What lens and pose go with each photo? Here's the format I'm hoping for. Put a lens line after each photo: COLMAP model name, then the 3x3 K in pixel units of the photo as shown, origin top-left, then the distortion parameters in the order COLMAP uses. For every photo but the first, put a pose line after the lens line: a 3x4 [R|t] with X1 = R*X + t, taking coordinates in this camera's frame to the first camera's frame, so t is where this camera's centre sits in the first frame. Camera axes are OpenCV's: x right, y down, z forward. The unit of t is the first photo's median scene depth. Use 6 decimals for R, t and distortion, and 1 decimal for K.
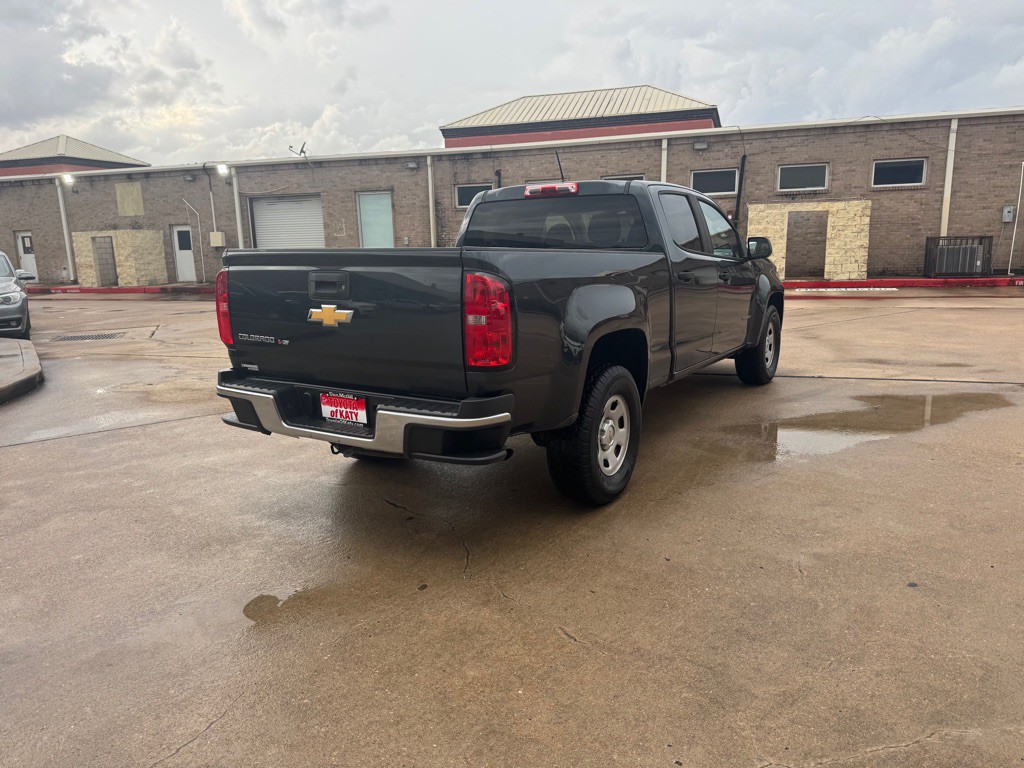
lens RADIAL K [[718.6, 0, 518.3], [0, 718.6, 388.5], [0, 0, 1]] dist [0.033618, -0.043937]
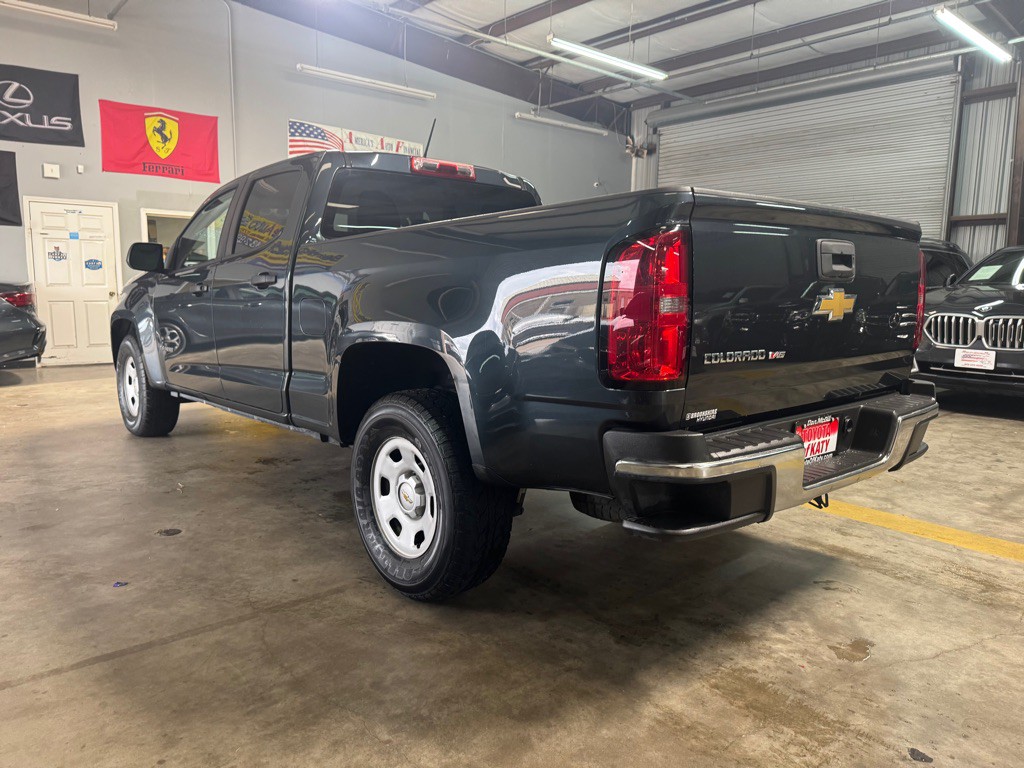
lens RADIAL K [[718.6, 0, 511.3], [0, 718.6, 384.8], [0, 0, 1]] dist [0.033618, -0.043937]
pose [[0.304525, -0.107944, 0.946368, -0.714088], [0.181428, 0.981941, 0.053621, -0.082891], [-0.935066, 0.155368, 0.318610, 0.753881]]
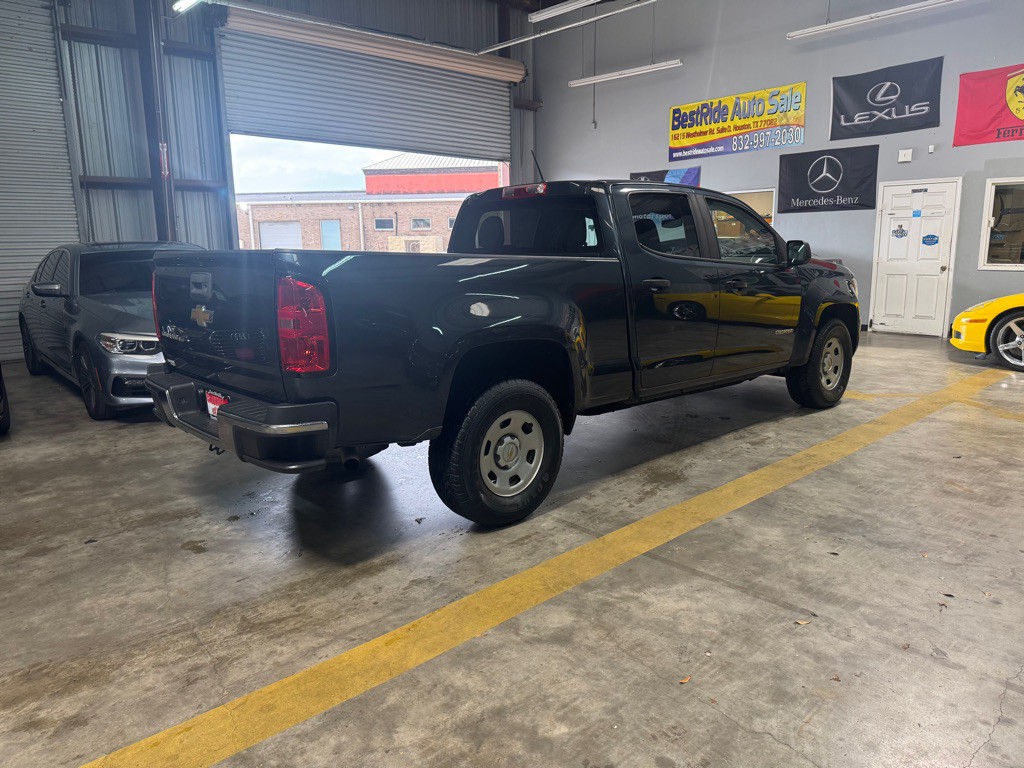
lens RADIAL K [[718.6, 0, 520.4], [0, 718.6, 381.0], [0, 0, 1]] dist [0.033618, -0.043937]
pose [[0.964450, 0.050977, -0.259302, 0.314125], [-0.055479, 0.998409, -0.010069, -0.015757], [0.258376, 0.024097, 0.965744, 0.084107]]
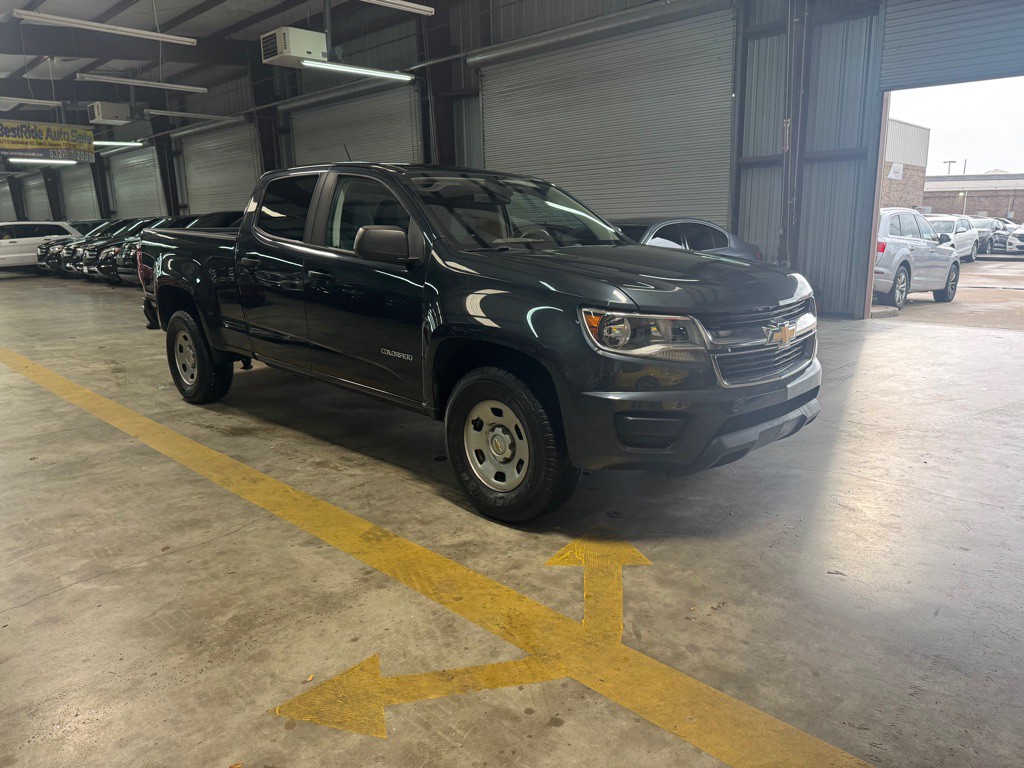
lens RADIAL K [[718.6, 0, 506.8], [0, 718.6, 385.9], [0, 0, 1]] dist [0.033618, -0.043937]
pose [[-0.239227, 0.225704, -0.944367, 1.172429], [-0.181779, 0.945000, 0.271904, -0.342125], [0.953796, 0.236713, -0.185041, 1.601375]]
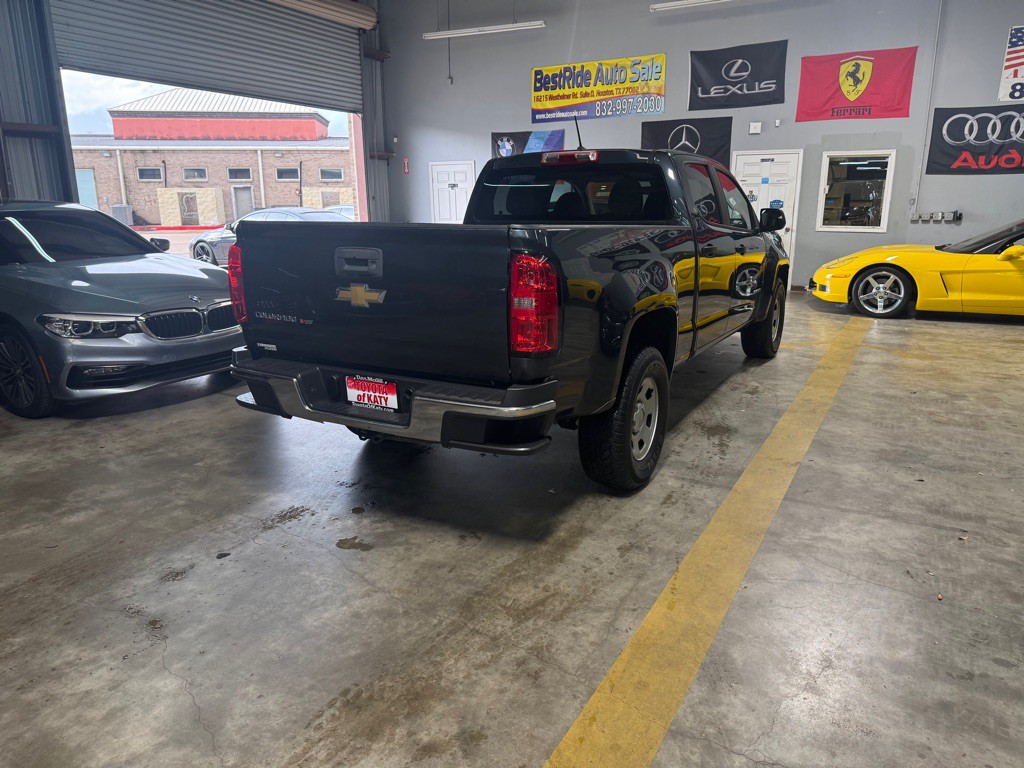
lens RADIAL K [[718.6, 0, 519.6], [0, 718.6, 379.5], [0, 0, 1]] dist [0.033618, -0.043937]
pose [[0.999099, 0.002439, 0.042359, -0.063862], [-0.004035, 0.999283, 0.037637, -0.018770], [-0.042237, -0.037774, 0.998393, 0.033131]]
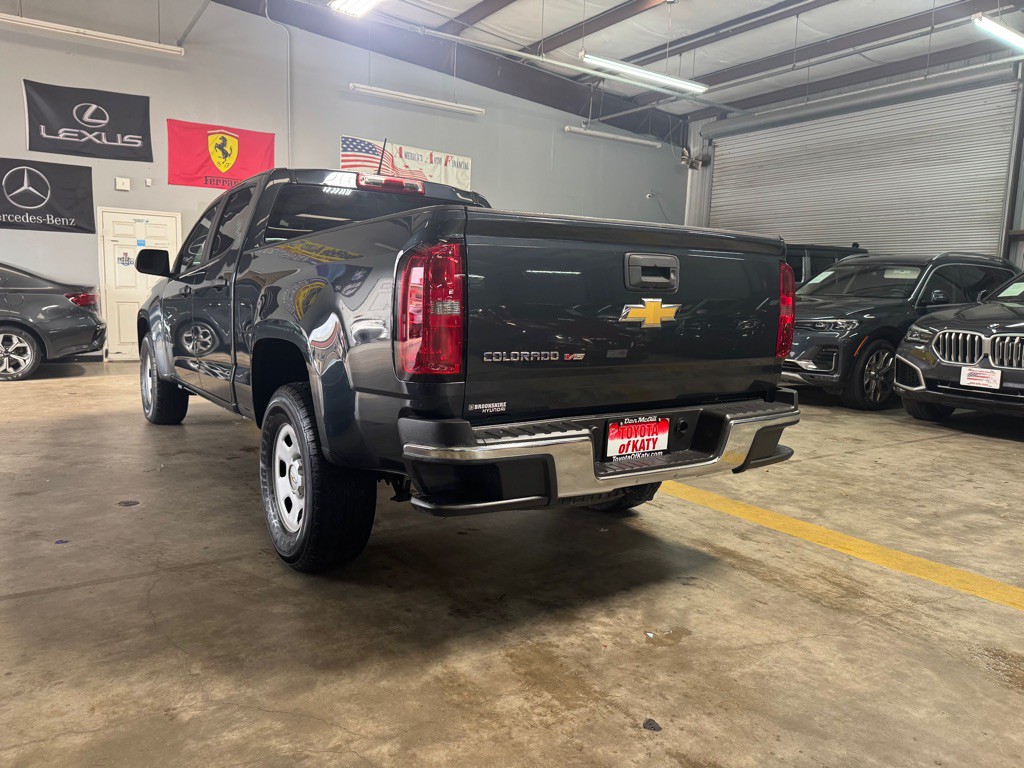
lens RADIAL K [[718.6, 0, 511.8], [0, 718.6, 382.3], [0, 0, 1]] dist [0.033618, -0.043937]
pose [[0.414750, -0.080758, 0.906345, -0.702780], [0.154394, 0.987857, 0.017369, -0.045173], [-0.896741, 0.132730, 0.422182, 0.574501]]
